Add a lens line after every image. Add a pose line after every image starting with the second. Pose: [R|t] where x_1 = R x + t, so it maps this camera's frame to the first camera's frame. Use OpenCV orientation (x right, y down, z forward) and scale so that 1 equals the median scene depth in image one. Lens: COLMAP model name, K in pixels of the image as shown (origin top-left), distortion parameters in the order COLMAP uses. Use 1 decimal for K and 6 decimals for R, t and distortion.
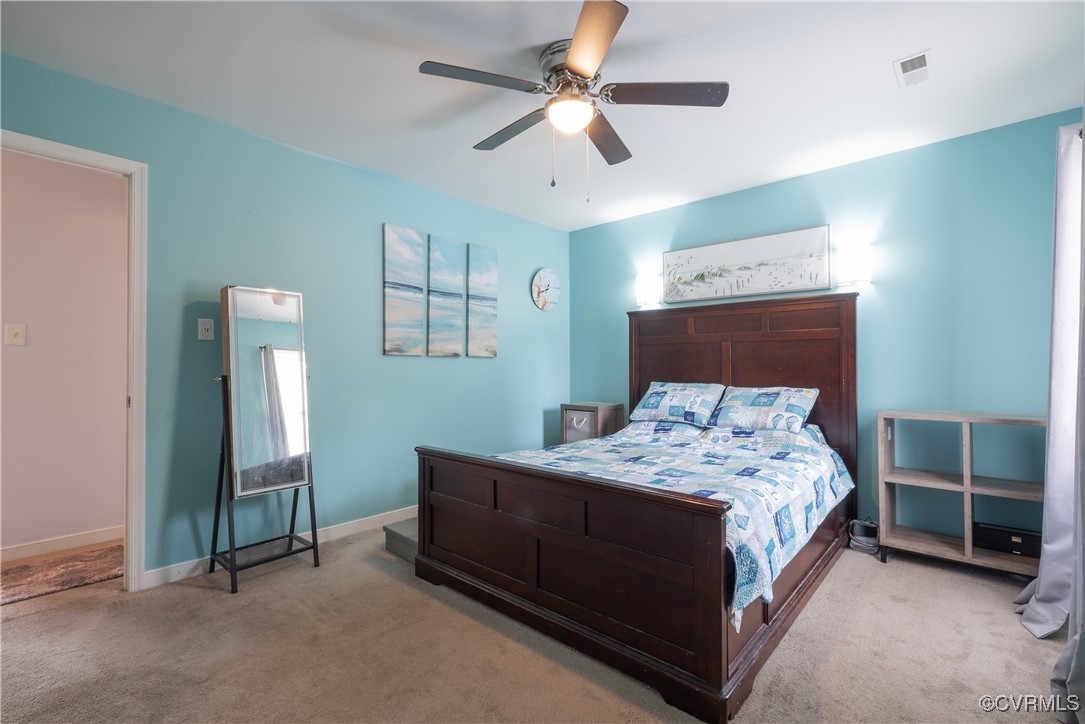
lens RADIAL K [[482.1, 0, 542.0], [0, 482.1, 362.3], [0, 0, 1]] dist [0.001363, -0.000380]
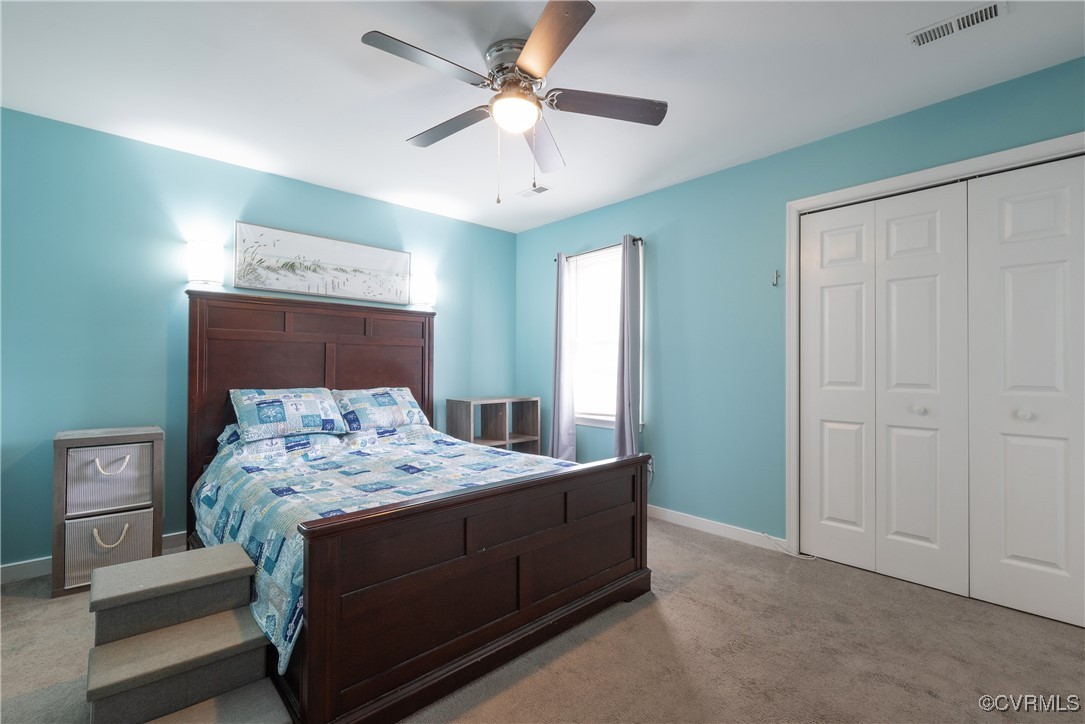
lens RADIAL K [[482.1, 0, 542.0], [0, 482.1, 362.3], [0, 0, 1]] dist [0.001363, -0.000380]
pose [[0.081220, 0.013870, 0.996600, -0.510619], [-0.008294, 0.999878, -0.013239, 0.004329], [-0.996662, -0.007191, 0.081325, 0.484307]]
